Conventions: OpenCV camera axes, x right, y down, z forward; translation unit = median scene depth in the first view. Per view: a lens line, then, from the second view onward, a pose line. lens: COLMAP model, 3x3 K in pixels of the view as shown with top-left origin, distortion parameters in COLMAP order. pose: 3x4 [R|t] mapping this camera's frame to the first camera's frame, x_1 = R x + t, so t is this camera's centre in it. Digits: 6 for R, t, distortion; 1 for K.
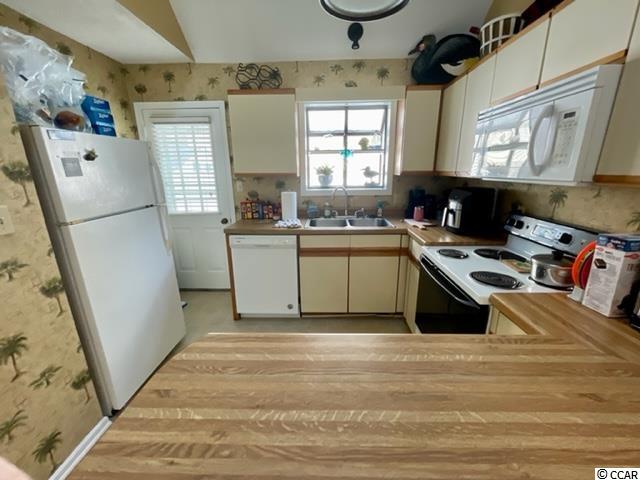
lens RADIAL K [[259.0, 0, 320.7], [0, 259.0, 238.6], [0, 0, 1]] dist [0.000477, -0.000680]
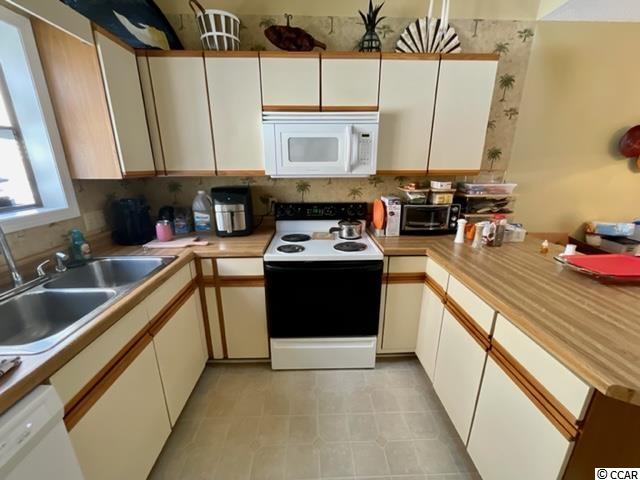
lens RADIAL K [[259.0, 0, 321.7], [0, 259.0, 238.4], [0, 0, 1]] dist [0.000477, -0.000680]
pose [[-0.063478, -0.270716, 0.960564, -0.360580], [0.262380, 0.924117, 0.277784, -0.173509], [-0.962874, 0.269666, 0.012370, 0.621593]]
